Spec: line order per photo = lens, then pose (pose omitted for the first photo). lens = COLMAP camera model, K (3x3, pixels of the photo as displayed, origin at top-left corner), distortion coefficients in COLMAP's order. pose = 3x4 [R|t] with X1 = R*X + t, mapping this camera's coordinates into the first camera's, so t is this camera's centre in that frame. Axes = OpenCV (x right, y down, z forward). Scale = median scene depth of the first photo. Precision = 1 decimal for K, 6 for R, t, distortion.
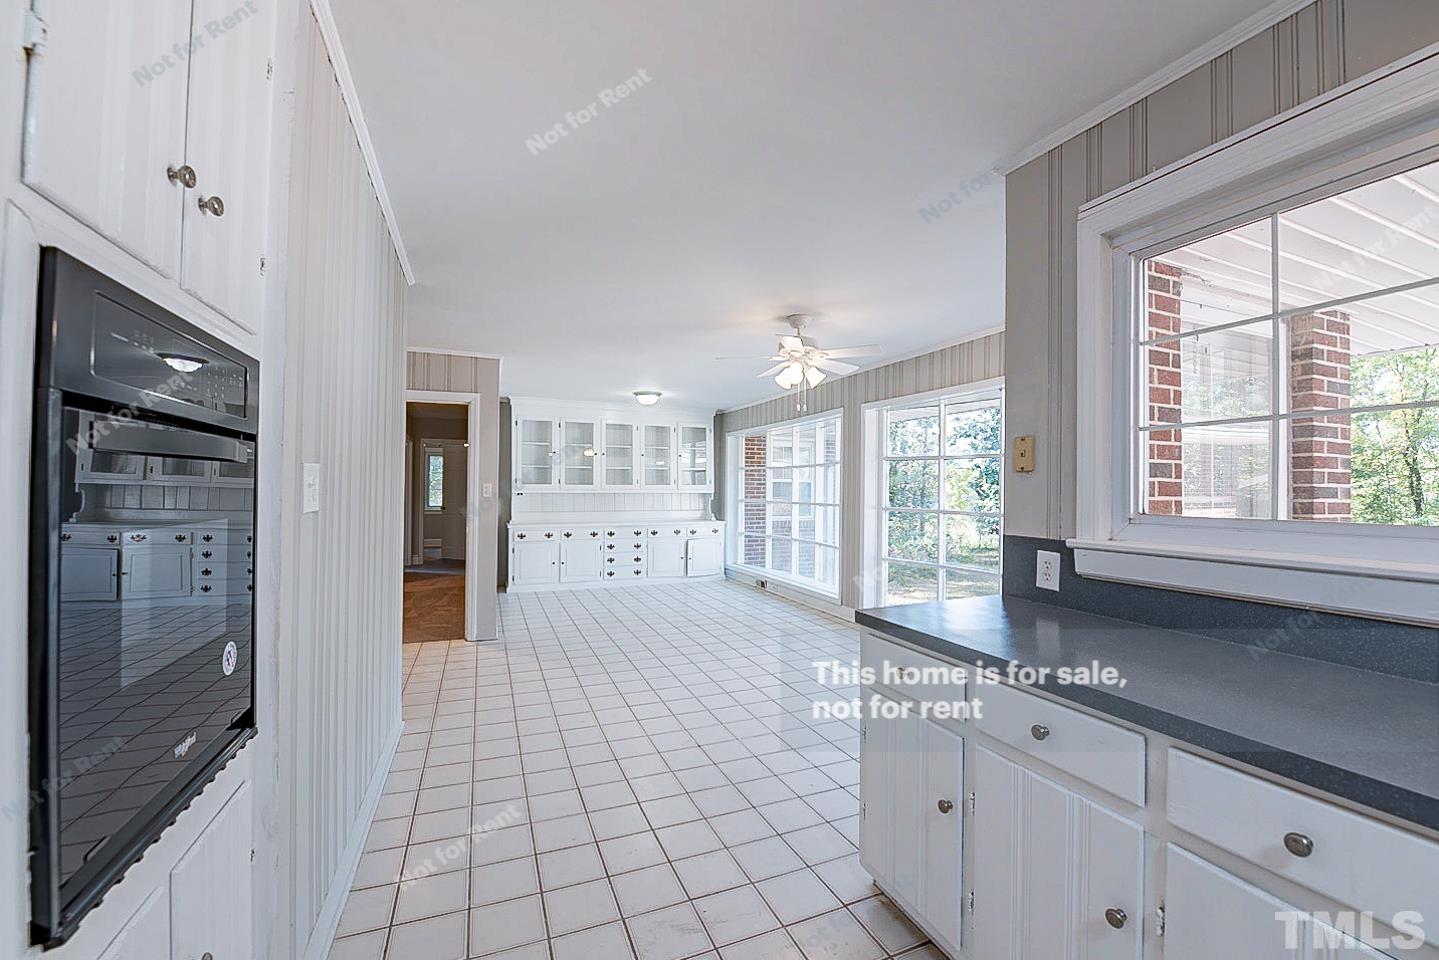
lens RADIAL K [[585.0, 0, 719.5], [0, 585.0, 480.0], [0, 0, 1]] dist [-0.025410, -0.000357]
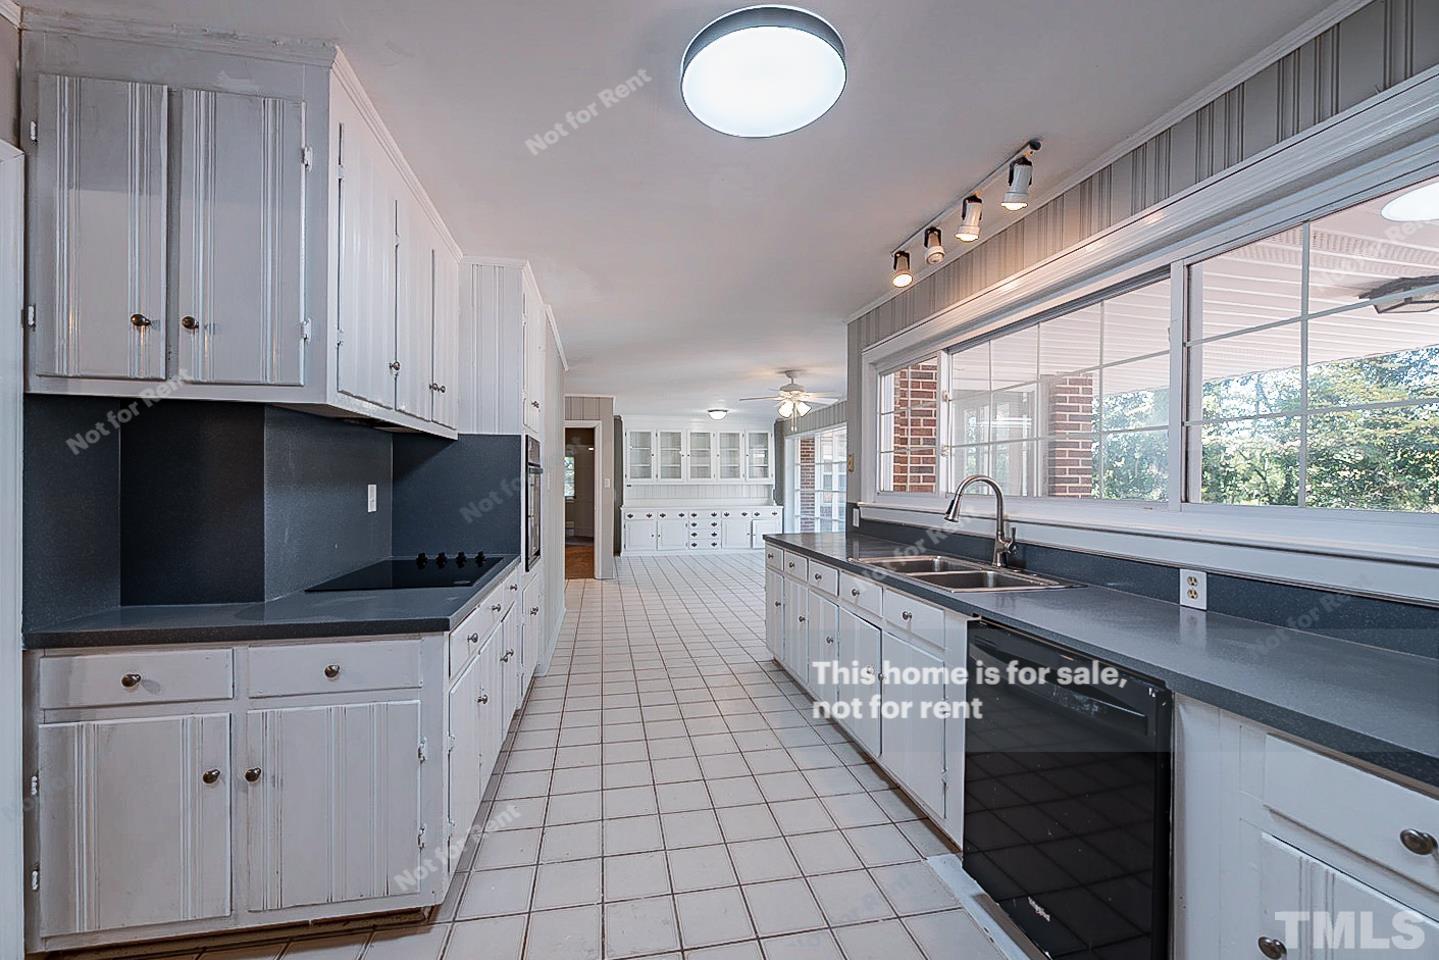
lens RADIAL K [[633.2, 0, 719.5], [0, 633.2, 480.0], [0, 0, 1]] dist [-0.108144, 0.000118]
pose [[0.979972, -0.007470, -0.198997, 0.156807], [0.009754, 0.999897, 0.010500, -0.002637], [0.198899, -0.012231, 0.979944, -0.399448]]
